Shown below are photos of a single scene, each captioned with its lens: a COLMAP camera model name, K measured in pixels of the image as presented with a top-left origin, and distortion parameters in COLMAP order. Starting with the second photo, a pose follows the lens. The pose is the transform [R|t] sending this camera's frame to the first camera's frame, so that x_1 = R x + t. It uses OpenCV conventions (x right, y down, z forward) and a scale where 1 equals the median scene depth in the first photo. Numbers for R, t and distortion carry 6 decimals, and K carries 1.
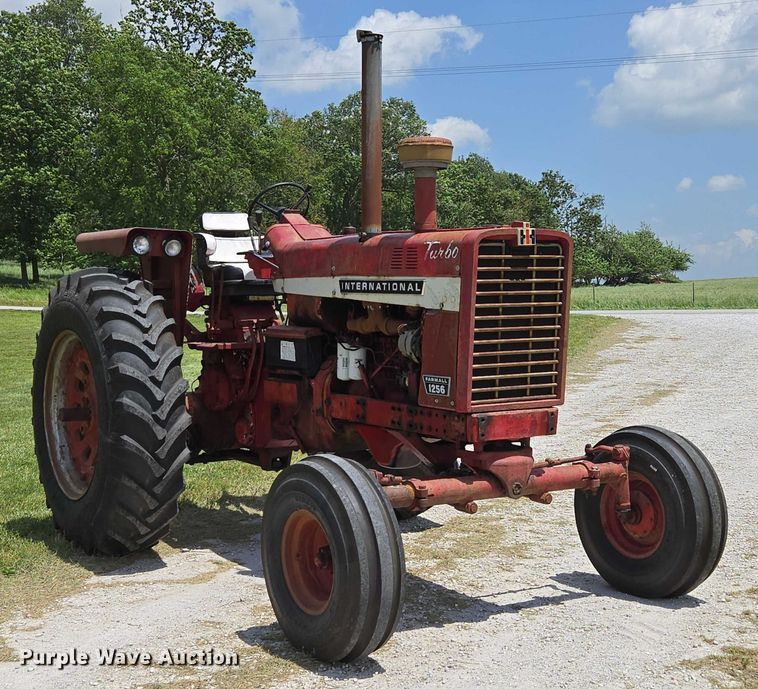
lens RADIAL K [[1259.9, 0, 375.5], [0, 1259.9, 347.6], [0, 0, 1]] dist [0.112928, 0.000000]
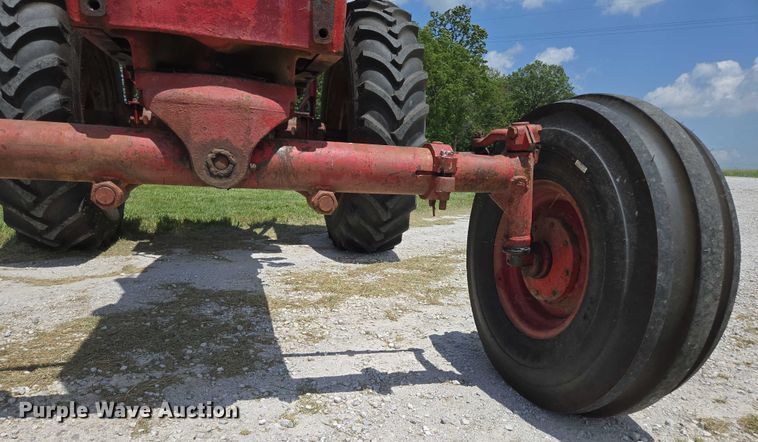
lens RADIAL K [[513.7, 0, 378.4], [0, 513.7, 290.4], [0, 0, 1]] dist [0.052556, -0.032467]
pose [[0.953671, 0.126794, -0.272829, 0.197252], [-0.072675, 0.977085, 0.200056, 0.102894], [0.291943, -0.170960, 0.941032, 0.753465]]
